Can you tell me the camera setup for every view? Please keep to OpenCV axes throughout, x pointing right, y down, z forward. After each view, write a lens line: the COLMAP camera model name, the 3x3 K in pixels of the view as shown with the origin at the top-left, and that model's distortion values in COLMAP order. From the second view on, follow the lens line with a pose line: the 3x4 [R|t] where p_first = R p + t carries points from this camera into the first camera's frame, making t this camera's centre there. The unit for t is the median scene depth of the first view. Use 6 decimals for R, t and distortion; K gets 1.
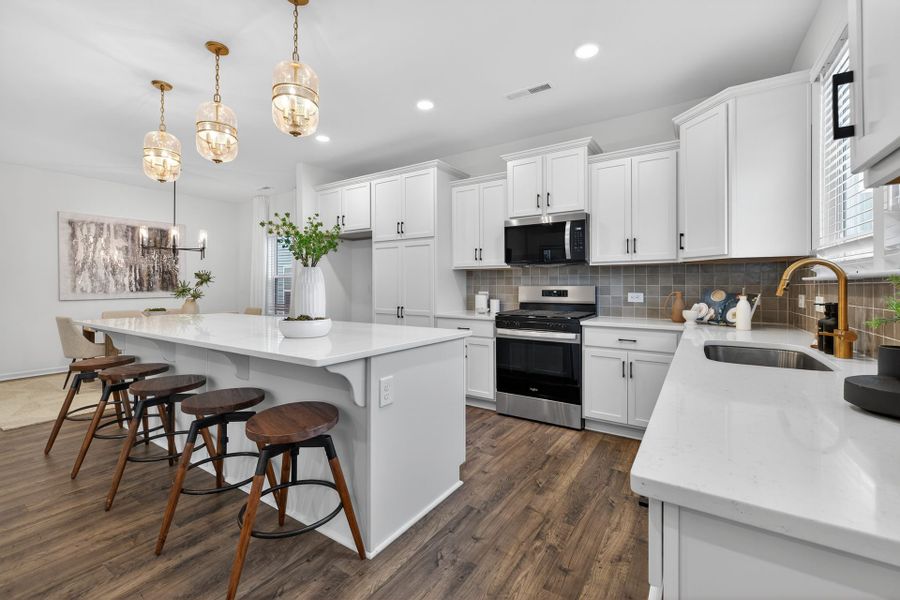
lens RADIAL K [[379.2, 0, 447.6], [0, 379.2, 285.2], [0, 0, 1]] dist [0.008030, -0.001596]
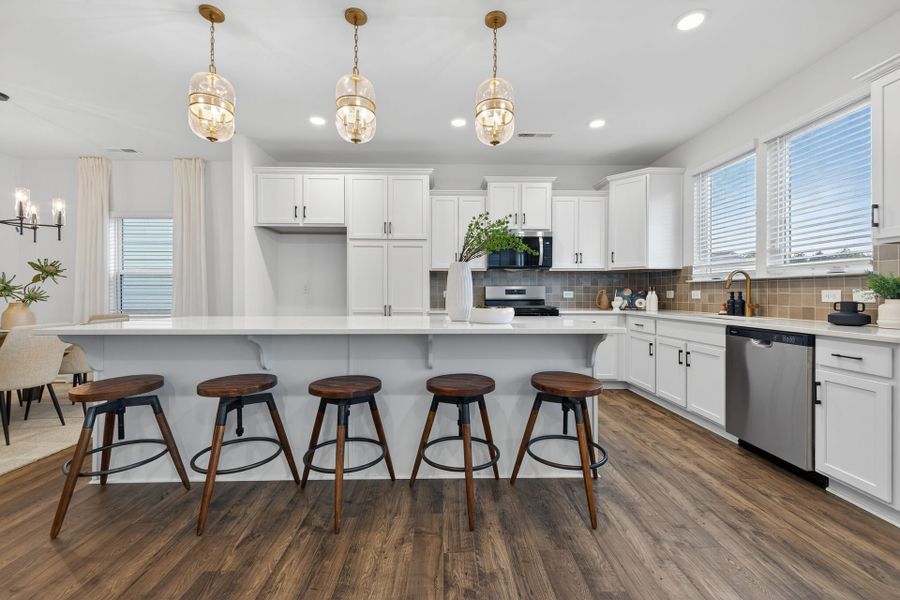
lens RADIAL K [[379.2, 0, 447.4], [0, 379.2, 292.7], [0, 0, 1]] dist [0.008030, -0.001596]
pose [[0.822914, 0.003219, 0.568156, -0.512564], [-0.003200, 0.999994, -0.001031, 0.021219], [-0.568157, -0.000969, 0.822920, 0.067255]]
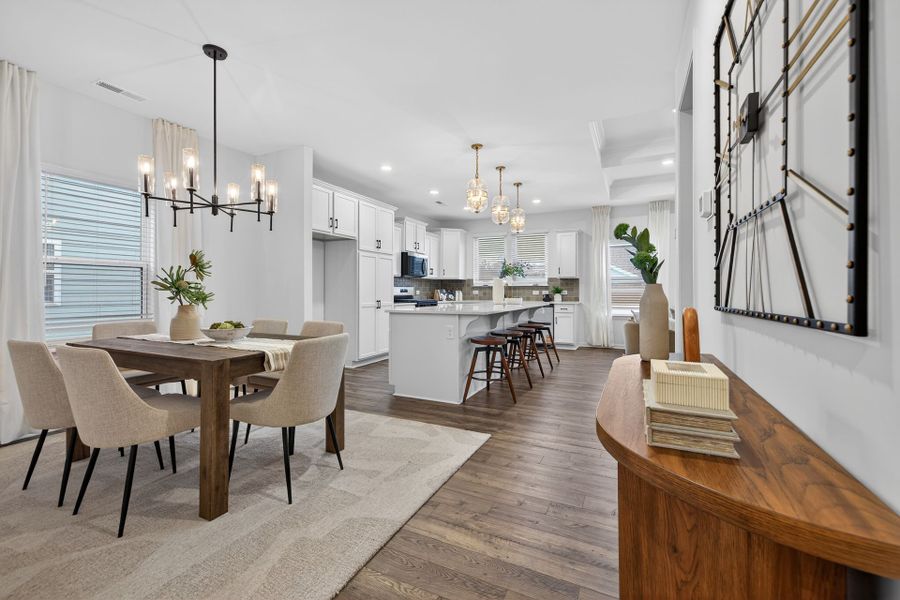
lens RADIAL K [[379.2, 0, 453.1], [0, 379.2, 291.3], [0, 0, 1]] dist [0.008030, -0.001596]
pose [[-0.139125, 0.001407, 0.990274, -1.396059], [-0.004061, 0.999990, -0.001991, 0.022096], [-0.990267, -0.004298, -0.139117, 0.831861]]
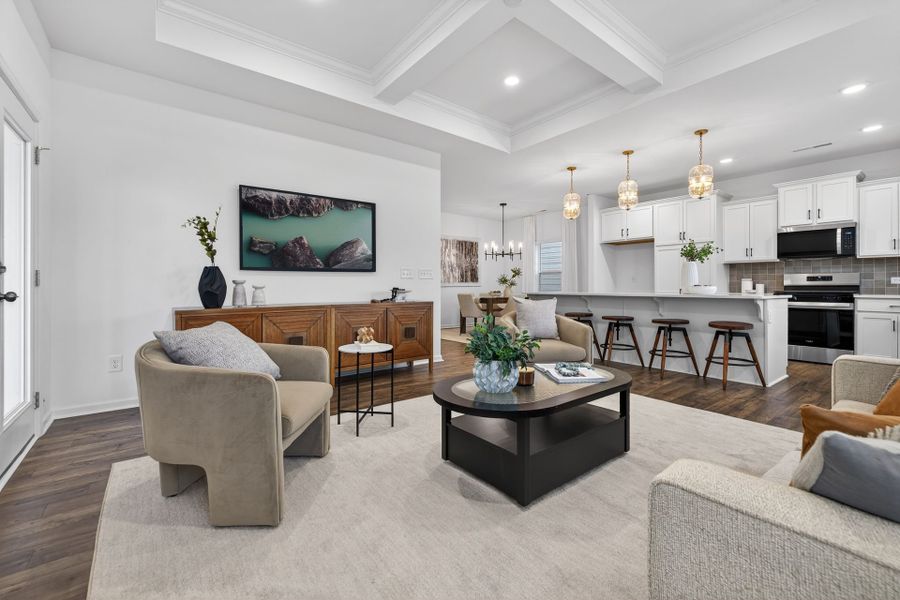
lens RADIAL K [[379.2, 0, 451.7], [0, 379.2, 286.7], [0, 0, 1]] dist [0.008030, -0.001596]
pose [[0.948081, 0.002366, -0.318020, -0.458885], [-0.001655, 0.999995, 0.002506, 0.040800], [0.318024, -0.001850, 0.948081, -0.636295]]
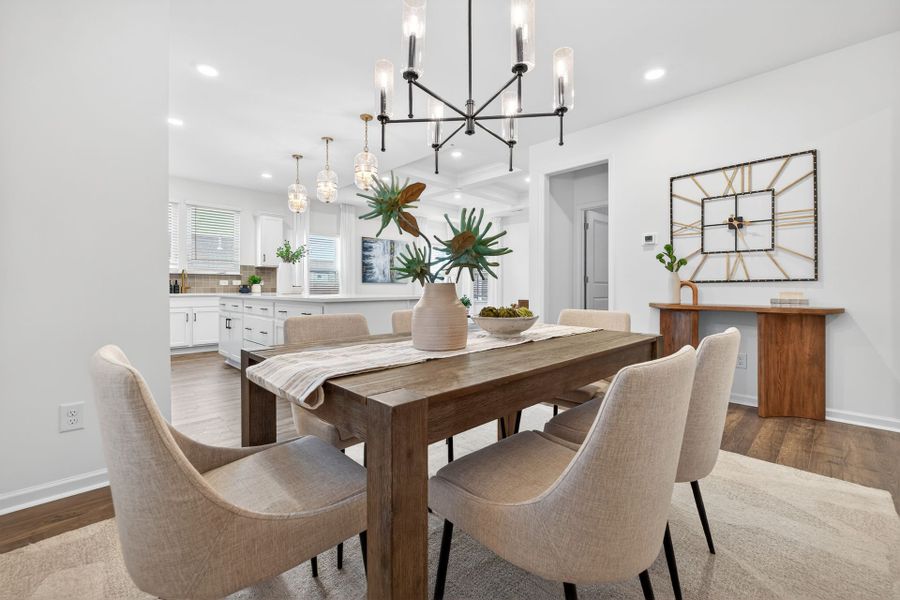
lens RADIAL K [[379.2, 0, 458.5], [0, 379.2, 288.1], [0, 0, 1]] dist [0.008030, -0.001596]
pose [[-0.981604, -0.000068, 0.190930, -0.846240], [-0.000484, 0.999998, -0.002136, 0.046022], [-0.190930, -0.002189, -0.981601, 1.436720]]
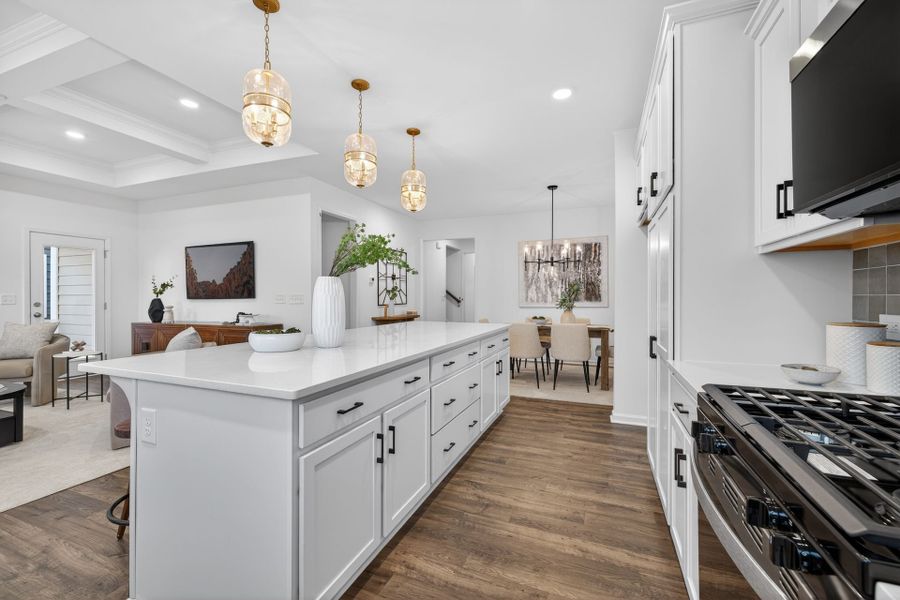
lens RADIAL K [[379.2, 0, 453.7], [0, 379.2, 297.6], [0, 0, 1]] dist [0.008030, -0.001596]
pose [[0.204355, 0.004203, -0.978888, 0.294453], [0.002746, 0.999984, 0.004867, -0.001658], [0.978893, -0.003683, 0.204340, 0.563777]]
